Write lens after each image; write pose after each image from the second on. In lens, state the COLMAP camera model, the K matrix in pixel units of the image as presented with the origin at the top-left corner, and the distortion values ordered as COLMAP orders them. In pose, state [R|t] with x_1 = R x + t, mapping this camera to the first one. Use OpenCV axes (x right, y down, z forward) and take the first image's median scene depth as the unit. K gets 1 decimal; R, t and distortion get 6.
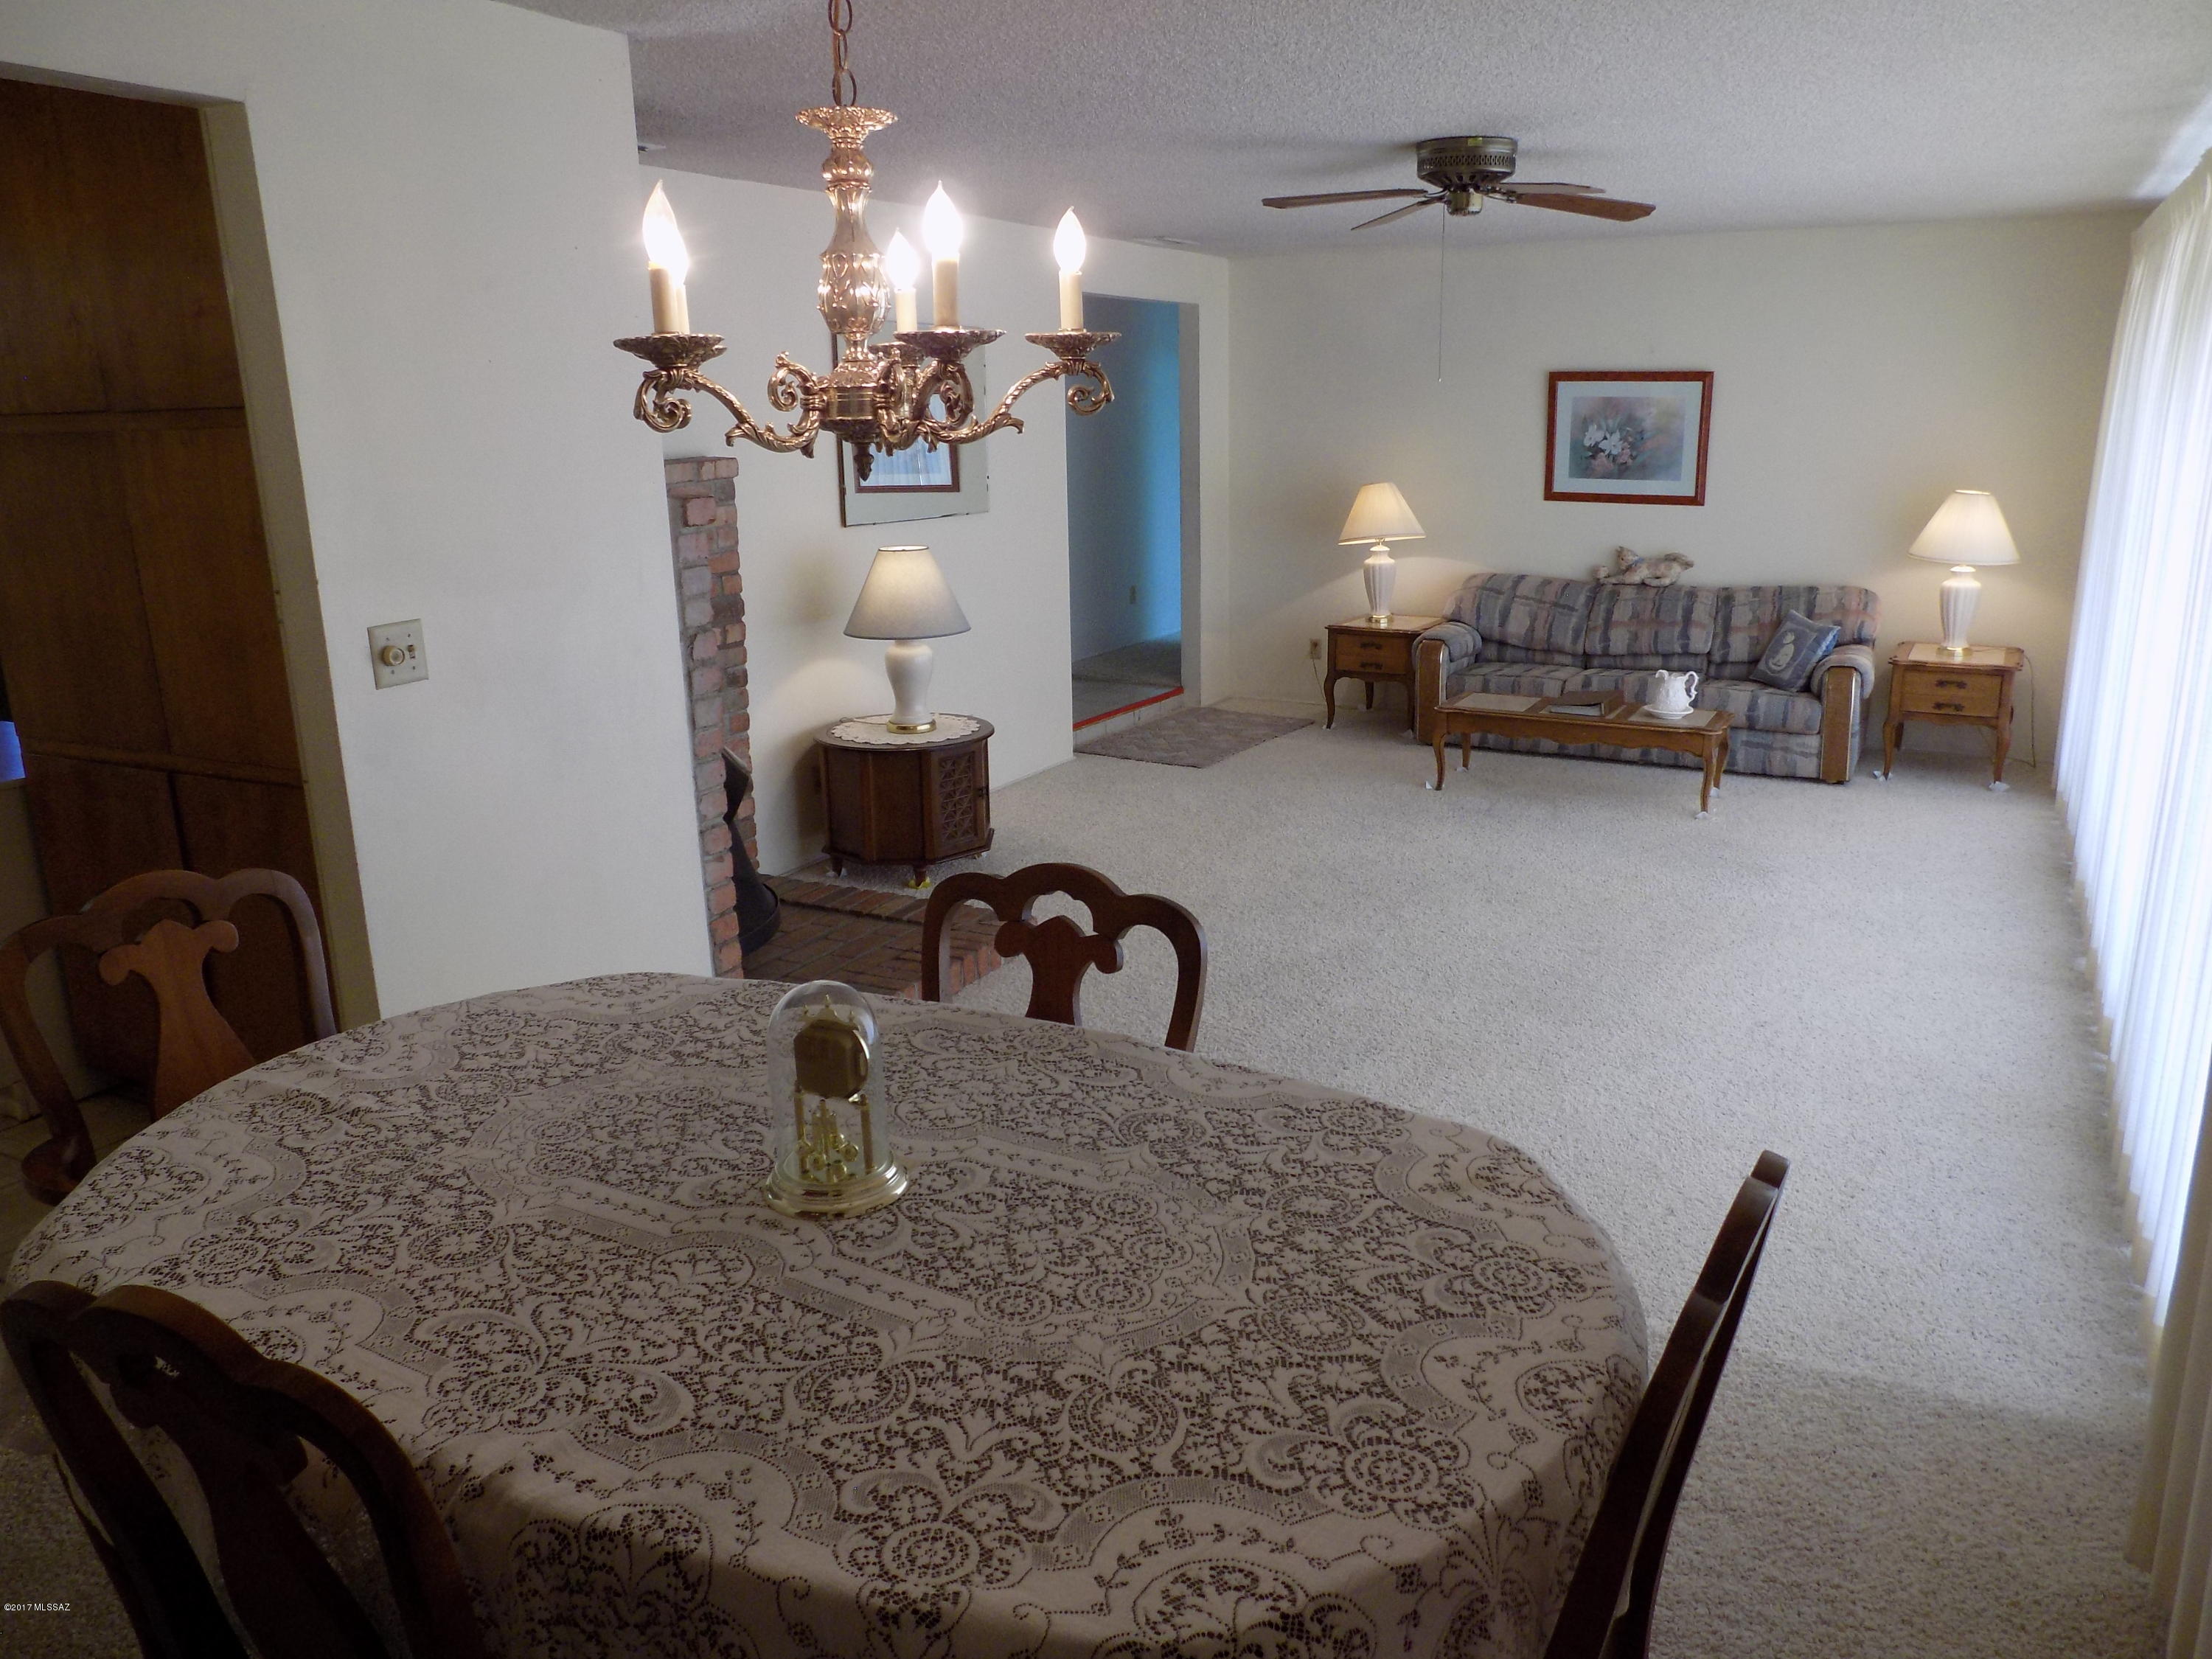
lens RADIAL K [[1606.2, 0, 1111.2], [0, 1606.2, 835.6], [0, 0, 1]] dist [-0.044089, 0.042198]
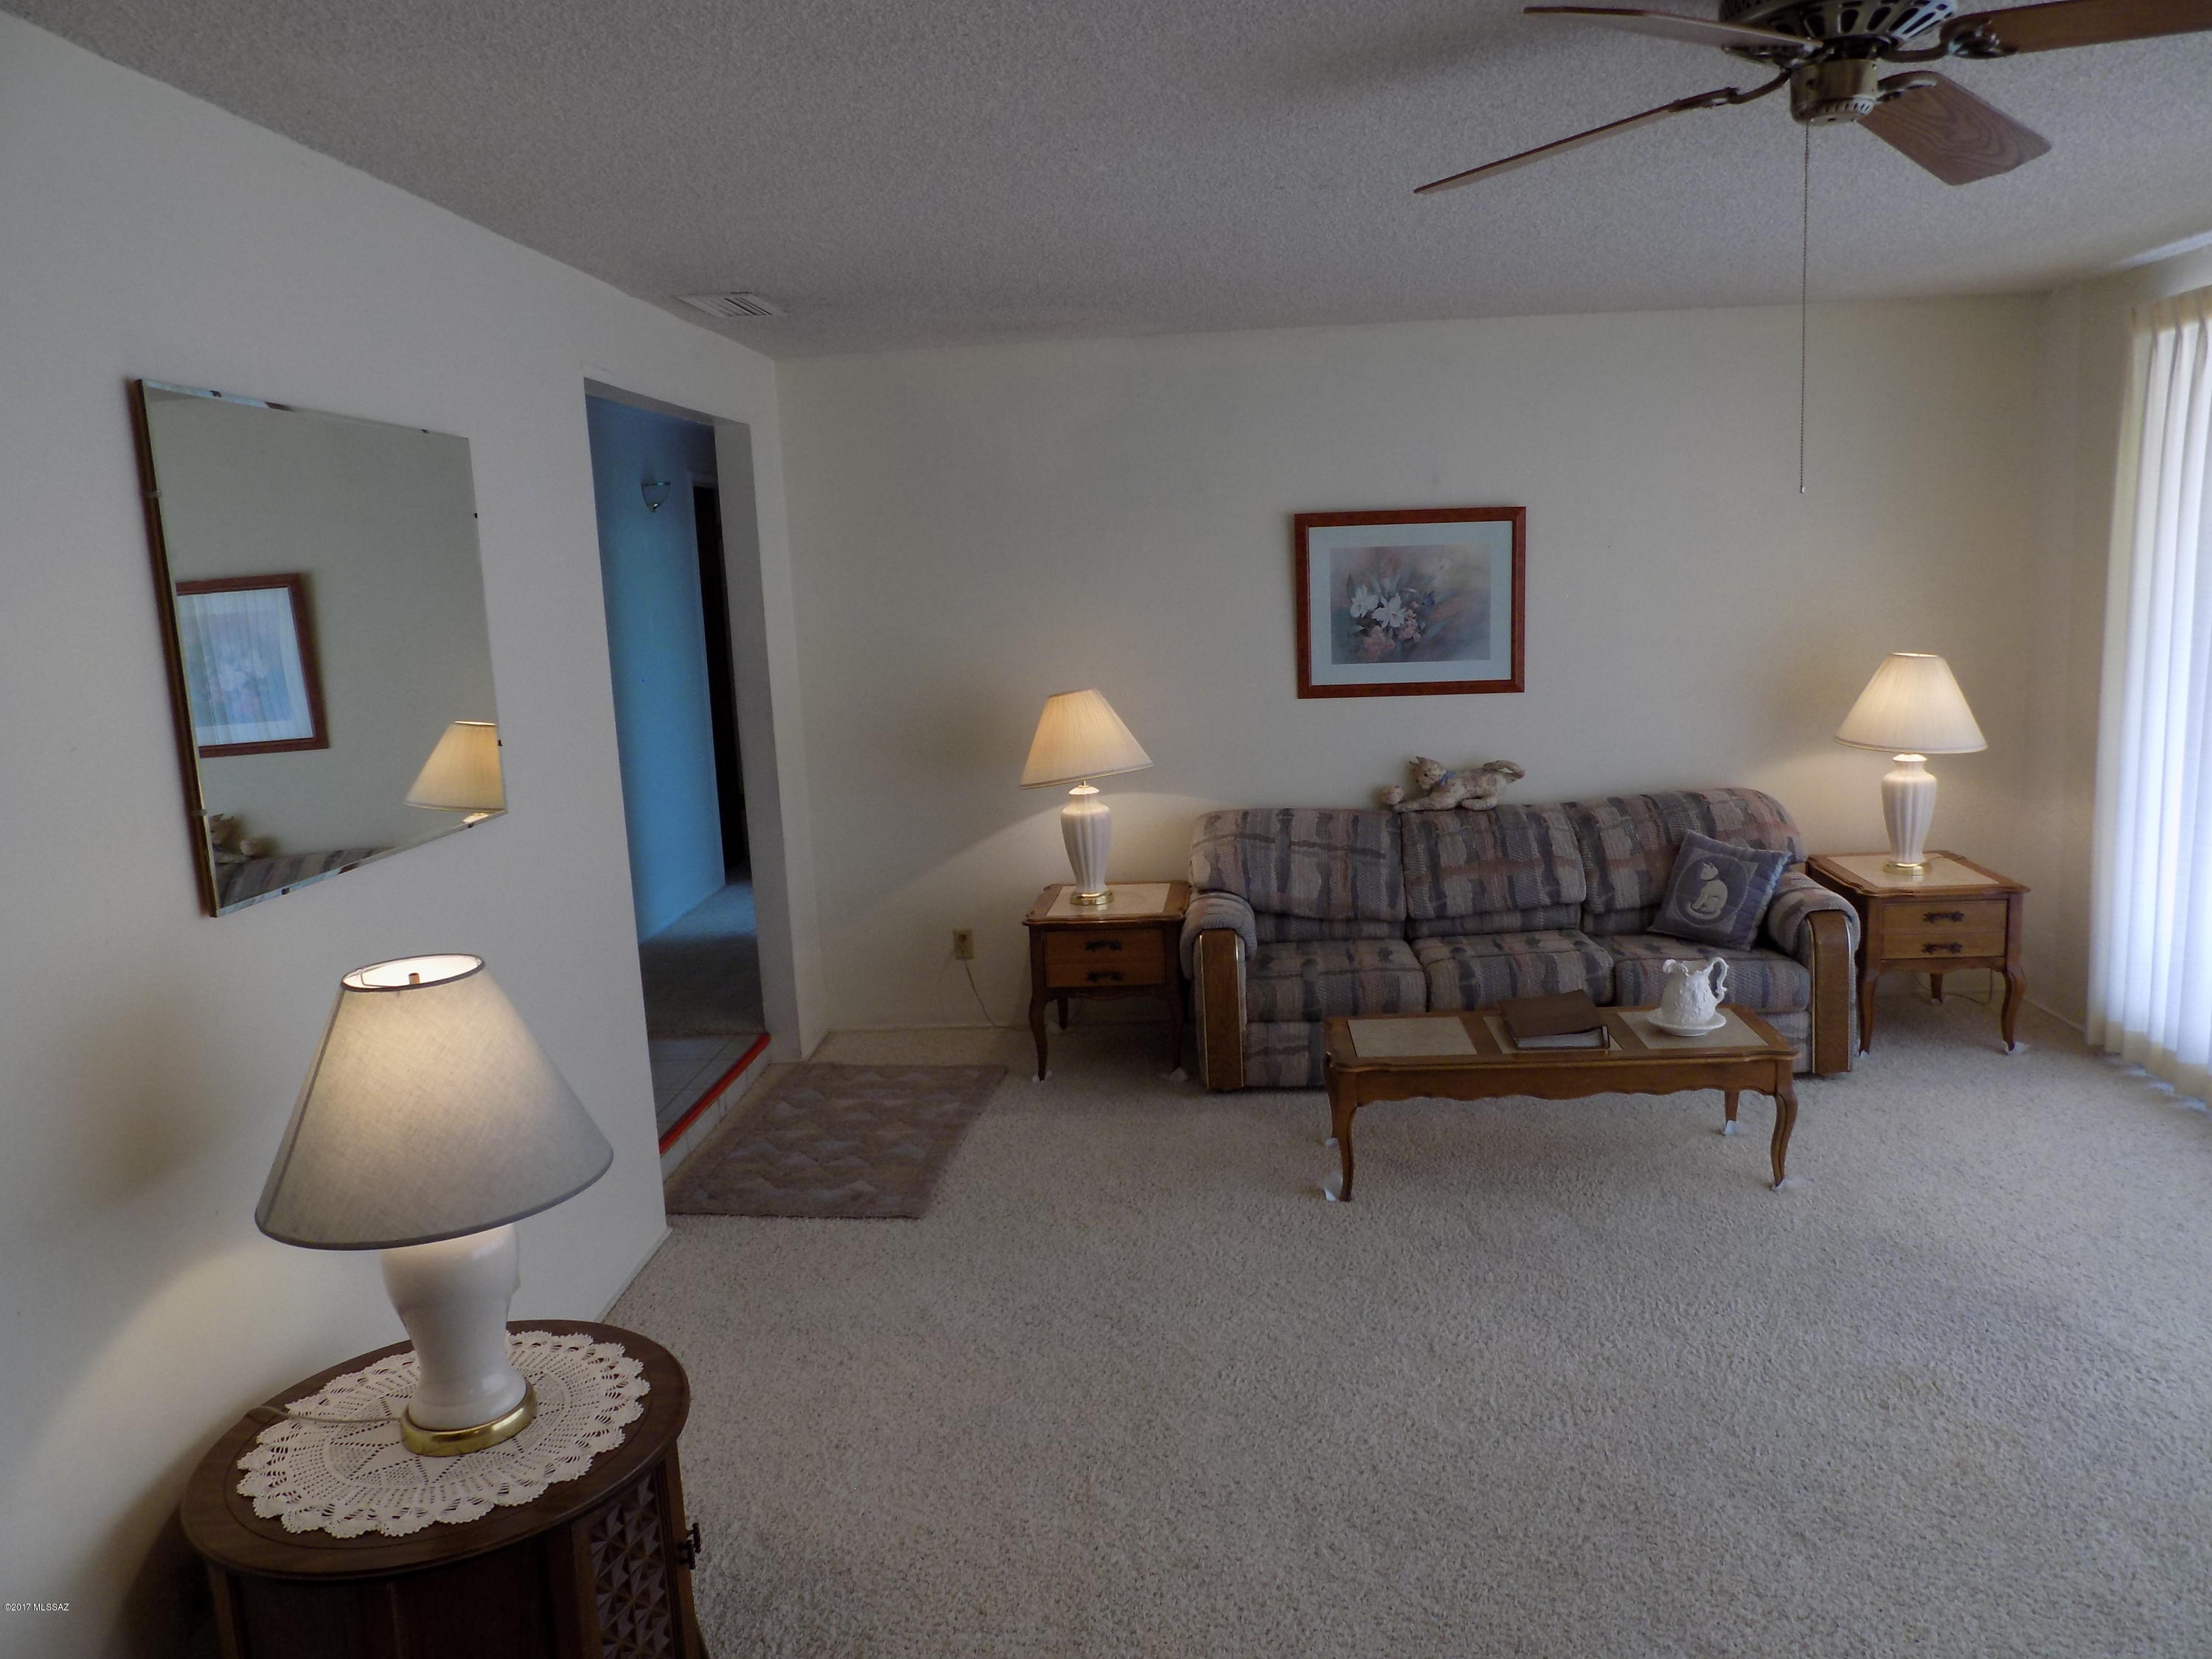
lens RADIAL K [[1606.2, 0, 1102.7], [0, 1606.2, 821.6], [0, 0, 1]] dist [-0.044089, 0.042198]
pose [[0.902603, -0.099908, 0.418720, -0.100380], [0.146324, 0.985984, -0.080159, -0.118590], [-0.404843, 0.133621, 0.904571, 0.433238]]
